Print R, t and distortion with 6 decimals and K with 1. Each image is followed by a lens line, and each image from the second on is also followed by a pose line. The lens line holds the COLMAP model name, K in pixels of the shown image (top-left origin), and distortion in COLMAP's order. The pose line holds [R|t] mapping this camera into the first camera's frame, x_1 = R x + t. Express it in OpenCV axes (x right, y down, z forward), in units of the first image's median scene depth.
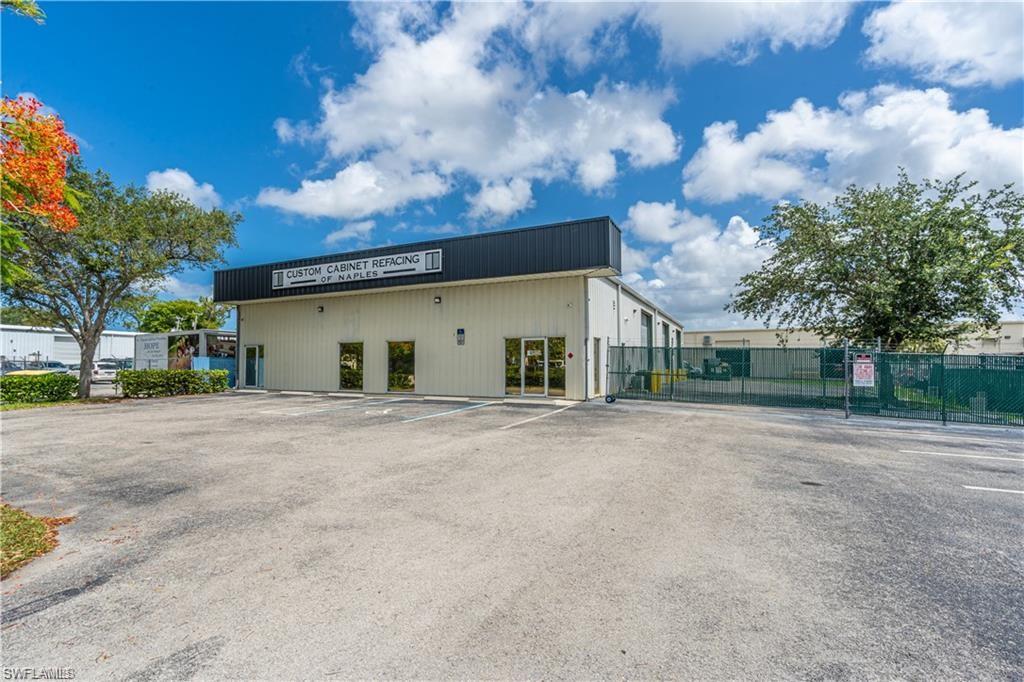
lens RADIAL K [[463.1, 0, 512.0], [0, 463.1, 341.0], [0, 0, 1]] dist [-0.002435, -0.000048]
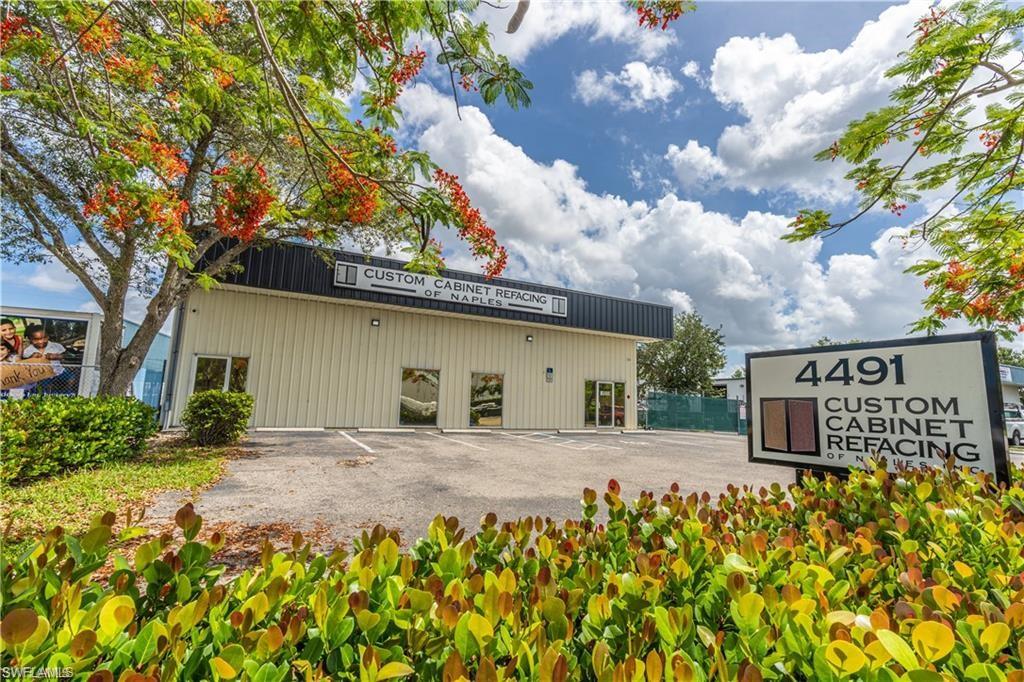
lens RADIAL K [[463.1, 0, 512.0], [0, 463.1, 341.0], [0, 0, 1]] dist [-0.002435, -0.000048]
pose [[0.601635, 0.135988, 0.787110, -1.007373], [-0.066781, 0.990515, -0.120085, 0.047278], [-0.795975, 0.019683, 0.605010, 0.381702]]
